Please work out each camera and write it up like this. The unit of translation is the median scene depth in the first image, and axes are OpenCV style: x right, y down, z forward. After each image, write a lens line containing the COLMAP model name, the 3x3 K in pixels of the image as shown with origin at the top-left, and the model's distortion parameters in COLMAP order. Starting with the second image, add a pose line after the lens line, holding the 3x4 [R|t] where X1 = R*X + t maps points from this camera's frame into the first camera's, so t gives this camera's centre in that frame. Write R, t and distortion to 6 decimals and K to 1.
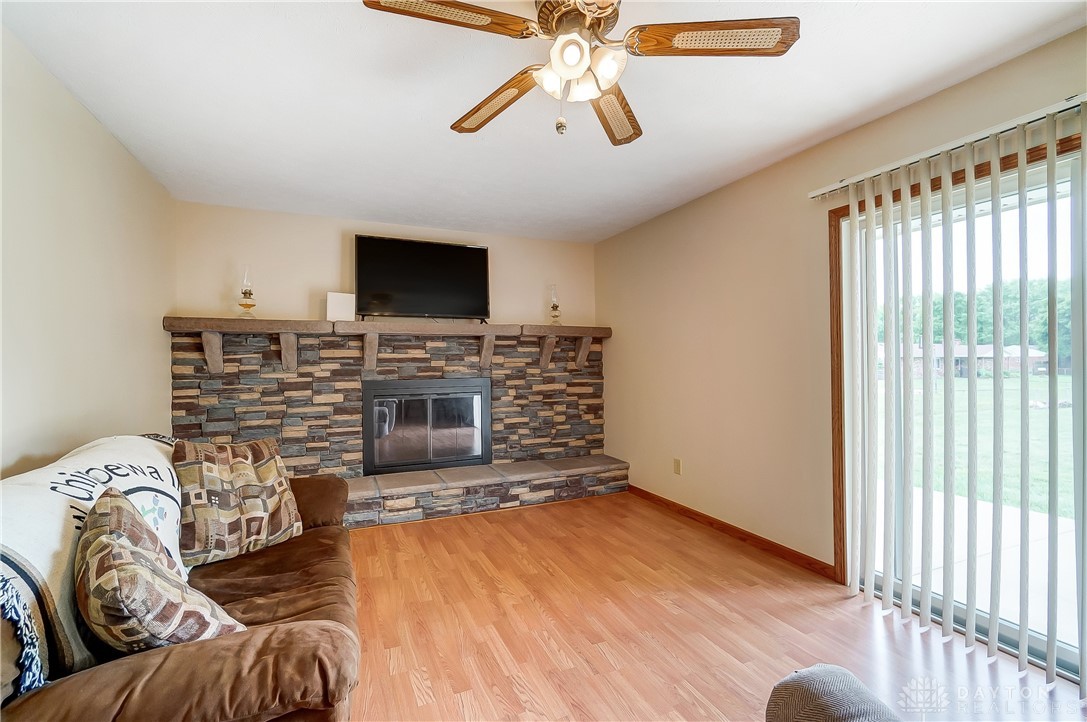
lens RADIAL K [[473.8, 0, 537.1], [0, 473.8, 357.1], [0, 0, 1]] dist [-0.019512, 0.017397]
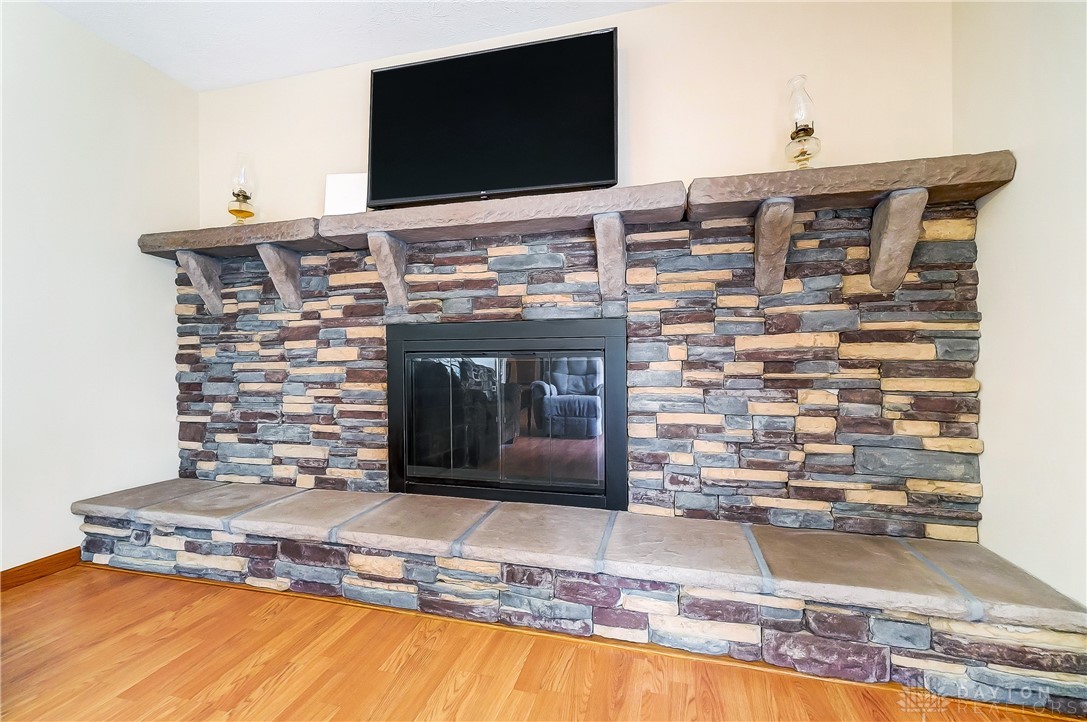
lens RADIAL K [[473.8, 0, 537.1], [0, 473.8, 357.1], [0, 0, 1]] dist [-0.019512, 0.017397]
pose [[0.778824, 0.002426, -0.627238, 0.120567], [0.002099, 0.999977, 0.006475, 0.079085], [0.627239, -0.006360, 0.778801, 0.617521]]
